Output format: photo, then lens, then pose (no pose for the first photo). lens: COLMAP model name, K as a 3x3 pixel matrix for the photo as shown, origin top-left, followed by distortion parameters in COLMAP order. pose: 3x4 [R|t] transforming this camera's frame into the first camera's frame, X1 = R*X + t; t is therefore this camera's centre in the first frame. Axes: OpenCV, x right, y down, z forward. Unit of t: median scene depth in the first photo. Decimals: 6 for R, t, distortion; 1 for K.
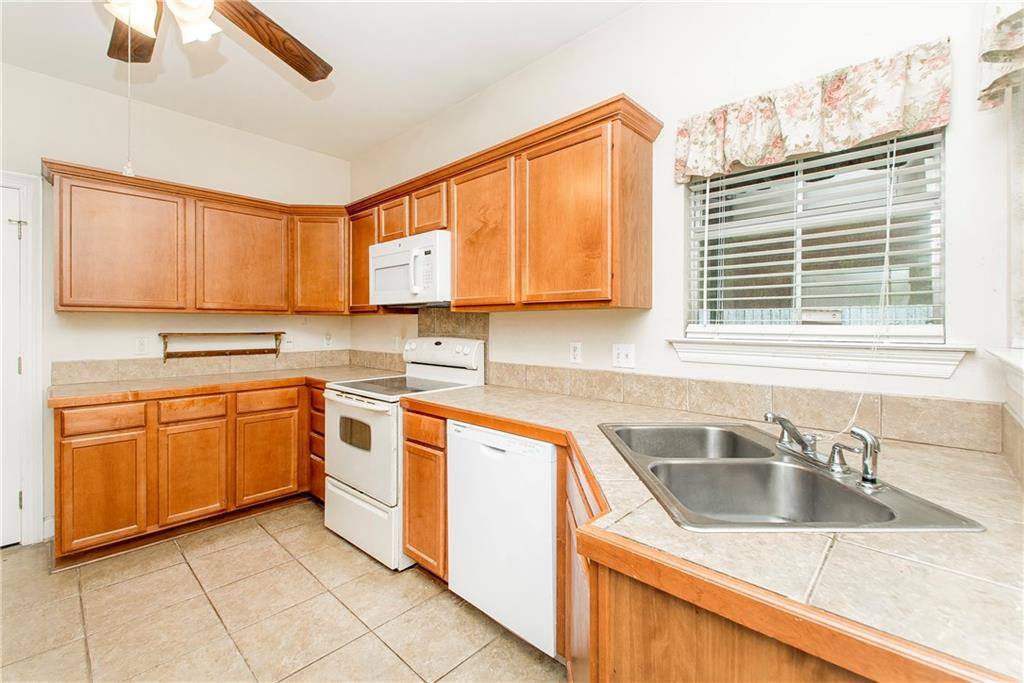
lens RADIAL K [[423.6, 0, 490.6], [0, 423.6, 324.3], [0, 0, 1]] dist [0.012513, -0.006147]
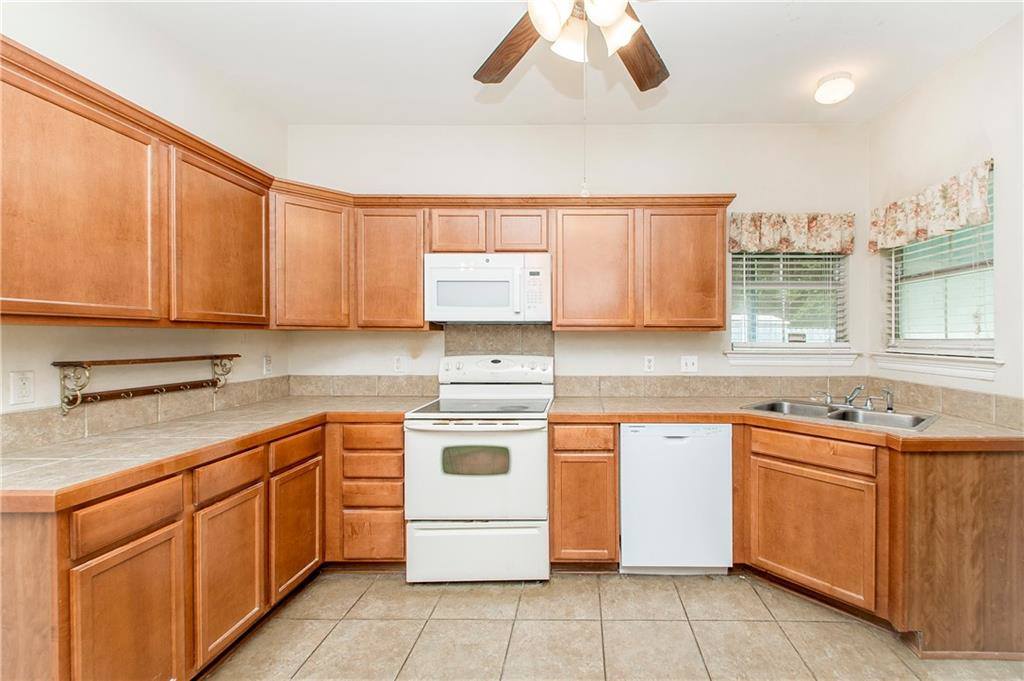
lens RADIAL K [[445.9, 0, 570.1], [0, 445.9, 335.3], [0, 0, 1]] dist [0.010775, -0.000346]
pose [[0.736556, 0.000444, 0.676377, -0.899490], [-0.000691, 1.000000, 0.000095, -0.019973], [-0.676376, -0.000537, 0.736556, 0.152693]]
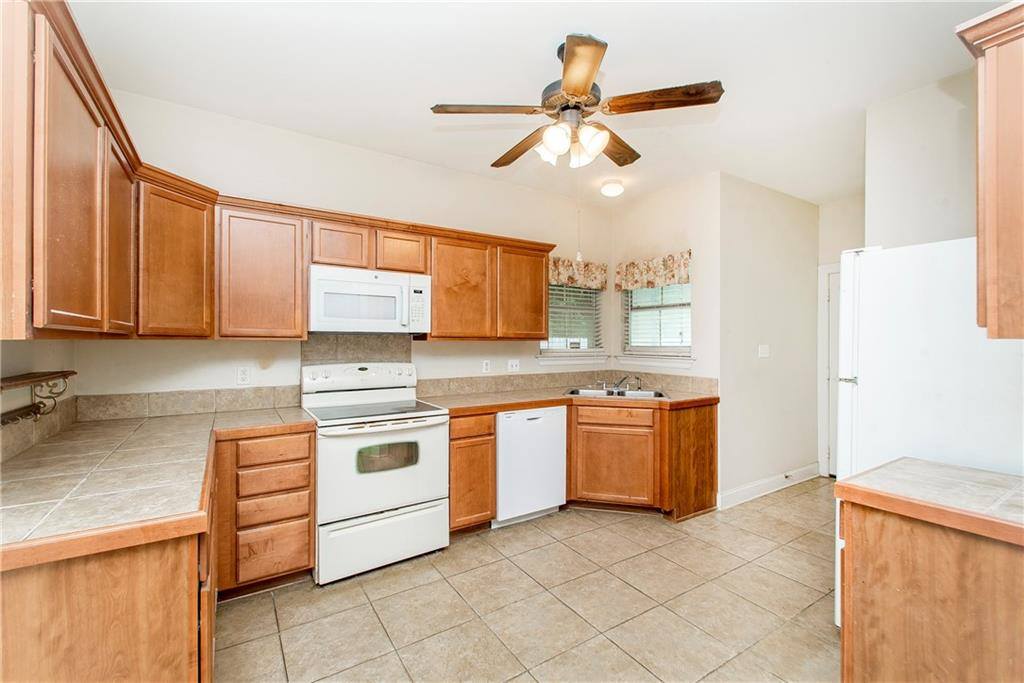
lens RADIAL K [[423.6, 0, 512.7], [0, 423.6, 339.6], [0, 0, 1]] dist [0.012513, -0.006147]
pose [[0.256729, 0.002882, 0.966479, -1.359229], [-0.000739, 0.999996, -0.002786, -0.032666], [-0.966483, 0.000001, 0.256730, 0.474642]]
